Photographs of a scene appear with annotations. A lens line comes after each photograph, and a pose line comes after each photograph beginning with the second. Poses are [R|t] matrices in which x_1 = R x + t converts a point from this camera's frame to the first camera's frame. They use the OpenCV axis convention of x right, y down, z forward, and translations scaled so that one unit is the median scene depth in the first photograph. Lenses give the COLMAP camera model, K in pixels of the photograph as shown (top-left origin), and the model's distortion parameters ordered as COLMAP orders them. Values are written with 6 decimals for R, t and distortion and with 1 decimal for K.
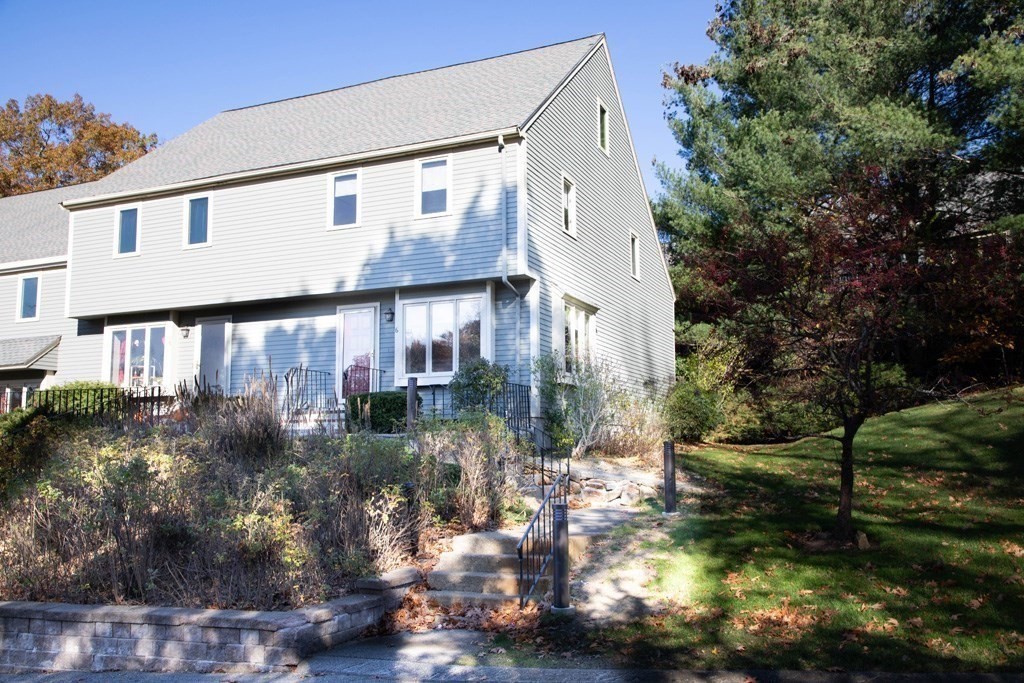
lens RADIAL K [[886.0, 0, 512.0], [0, 886.0, 341.5], [0, 0, 1]] dist [0.011489, 0.024915]
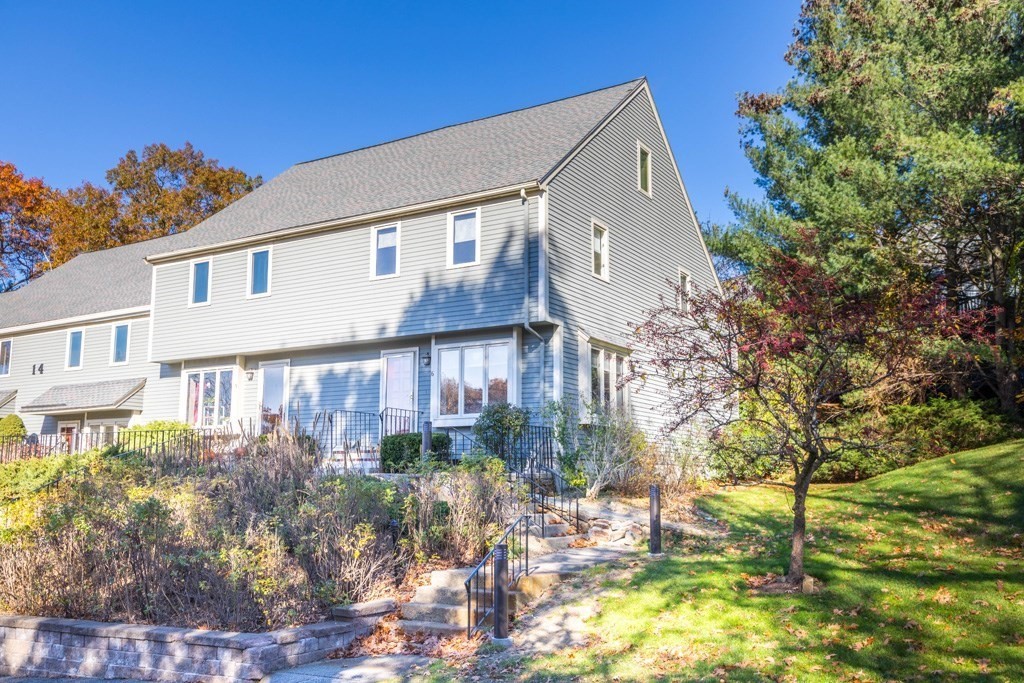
lens RADIAL K [[924.3, 0, 512.0], [0, 924.3, 341.5], [0, 0, 1]] dist [0.021577, -0.001012]
pose [[0.989902, -0.011315, -0.141302, 0.114682], [0.007463, 0.999587, -0.027760, -0.018939], [0.141557, 0.026425, 0.989577, -0.075084]]
